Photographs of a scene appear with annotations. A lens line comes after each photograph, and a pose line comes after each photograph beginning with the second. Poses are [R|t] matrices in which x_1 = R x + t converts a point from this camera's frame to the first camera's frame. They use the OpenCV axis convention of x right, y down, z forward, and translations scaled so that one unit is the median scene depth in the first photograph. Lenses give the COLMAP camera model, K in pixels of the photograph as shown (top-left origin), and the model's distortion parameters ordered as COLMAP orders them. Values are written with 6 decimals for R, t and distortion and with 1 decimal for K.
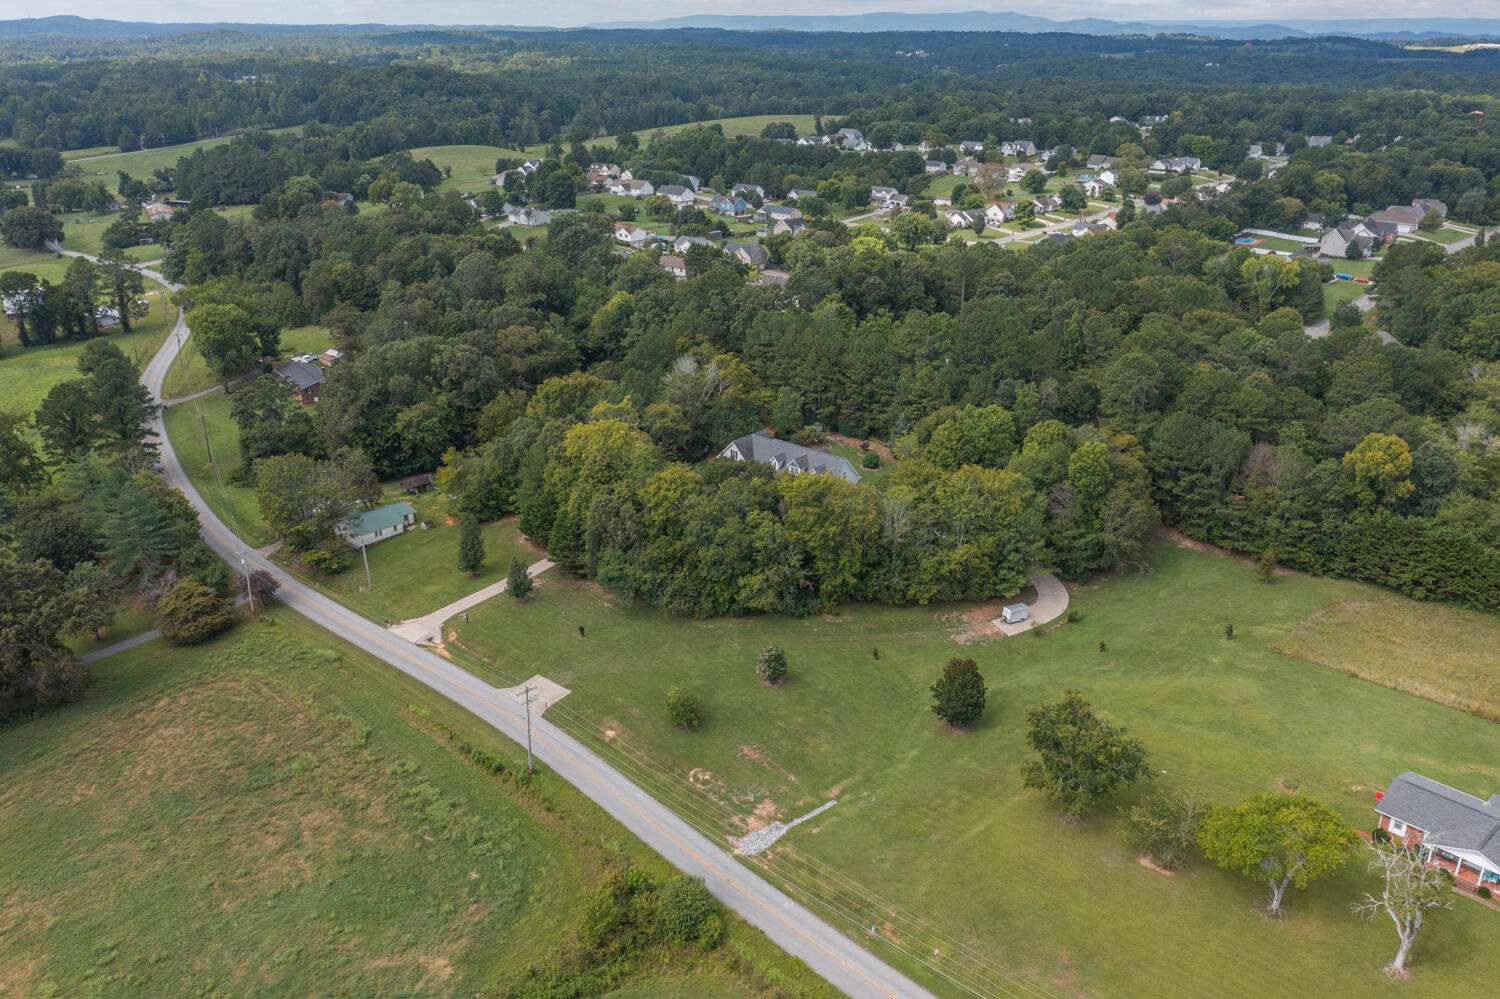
lens RADIAL K [[1188.3, 0, 746.3], [0, 1188.3, 490.8], [0, 0, 1]] dist [-0.016730, 0.030052]
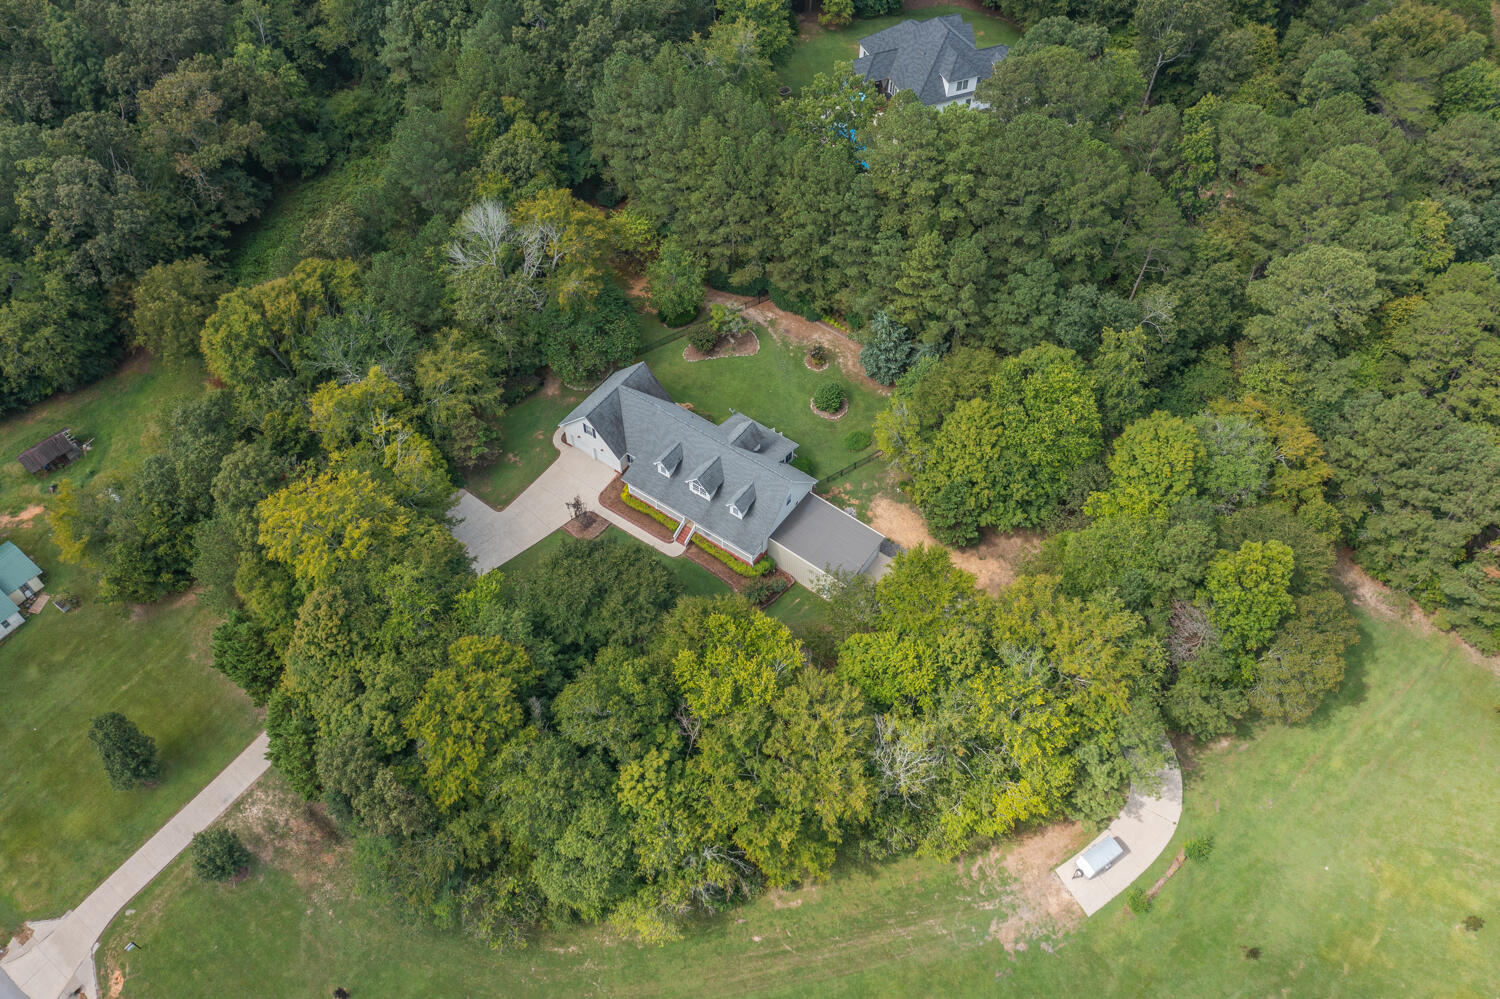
lens RADIAL K [[1188.3, 0, 746.3], [0, 1188.3, 490.8], [0, 0, 1]] dist [-0.016730, 0.030052]
pose [[0.995677, -0.077746, 0.050816, 0.040255], [0.041571, 0.862284, 0.504717, -0.351543], [-0.083057, -0.500422, 0.861788, 0.607976]]
